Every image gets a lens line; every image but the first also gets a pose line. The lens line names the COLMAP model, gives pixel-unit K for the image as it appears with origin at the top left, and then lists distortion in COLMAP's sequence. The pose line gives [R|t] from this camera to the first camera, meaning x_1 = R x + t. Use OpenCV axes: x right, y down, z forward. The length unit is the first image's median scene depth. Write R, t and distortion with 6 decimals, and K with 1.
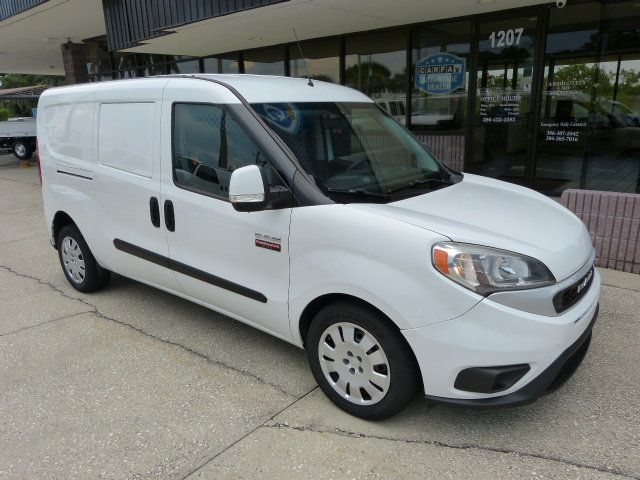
lens RADIAL K [[476.2, 0, 320.0], [0, 476.2, 240.0], [0, 0, 1]] dist [-0.036940, 0.023982]
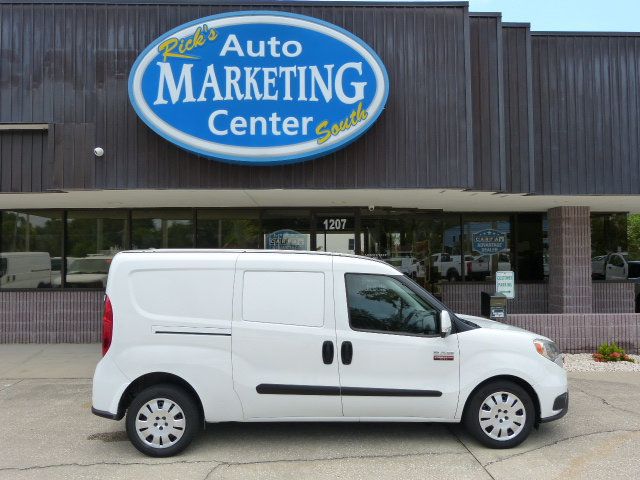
lens RADIAL K [[476.2, 0, 320.0], [0, 476.2, 240.0], [0, 0, 1]] dist [-0.036940, 0.023982]
pose [[0.751443, 0.049155, 0.657964, -1.546681], [0.159001, 0.954341, -0.252886, -0.032136], [-0.640353, 0.294647, 0.709317, -0.026436]]
